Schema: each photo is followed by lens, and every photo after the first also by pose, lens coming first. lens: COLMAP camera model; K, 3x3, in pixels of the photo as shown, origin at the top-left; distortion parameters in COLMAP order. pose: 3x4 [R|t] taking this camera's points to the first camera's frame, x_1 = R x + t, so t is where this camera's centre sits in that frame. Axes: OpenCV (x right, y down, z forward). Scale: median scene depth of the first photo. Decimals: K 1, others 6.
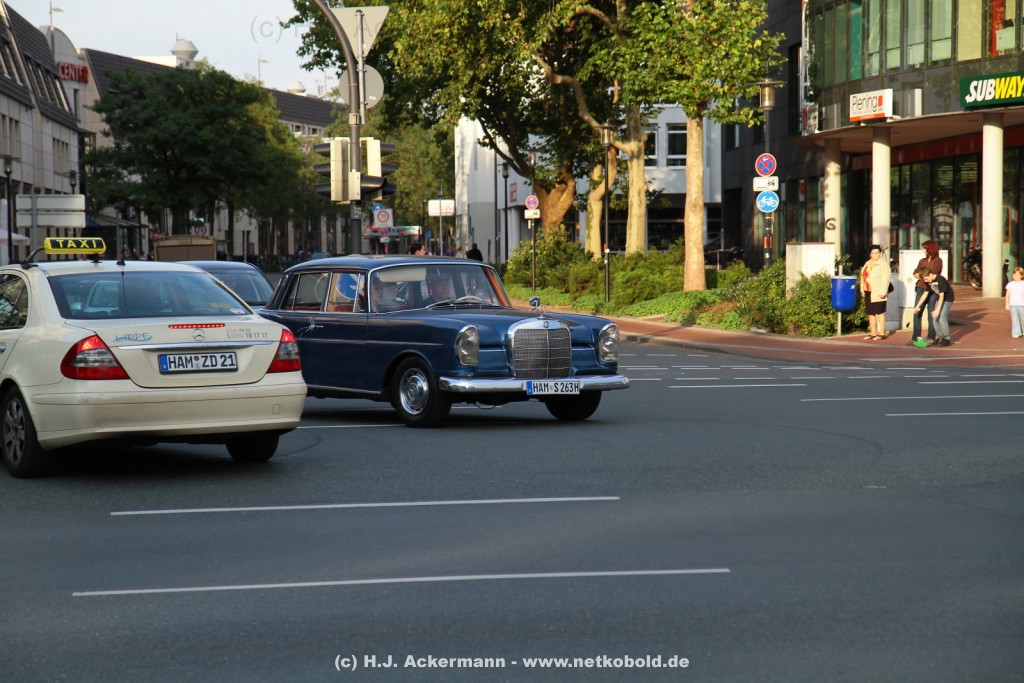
lens RADIAL K [[2466.6, 0, 506.3], [0, 2466.6, 342.2], [0, 0, 1]] dist [0.400898, 0.000000]
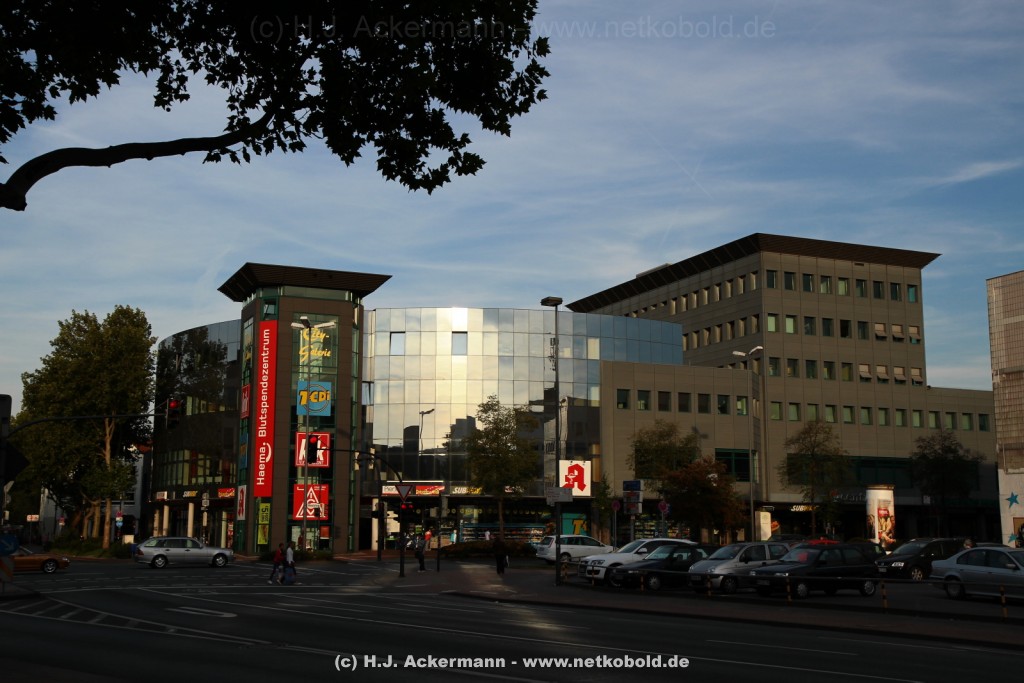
lens RADIAL K [[1219.0, 0, 514.6], [0, 1219.0, 343.8], [0, 0, 1]] dist [0.097722, 0.000000]
pose [[0.943368, 0.062911, 0.325729, 0.035376], [0.000825, 0.981407, -0.191936, 0.030844], [-0.331747, 0.181335, 0.925776, -0.847454]]
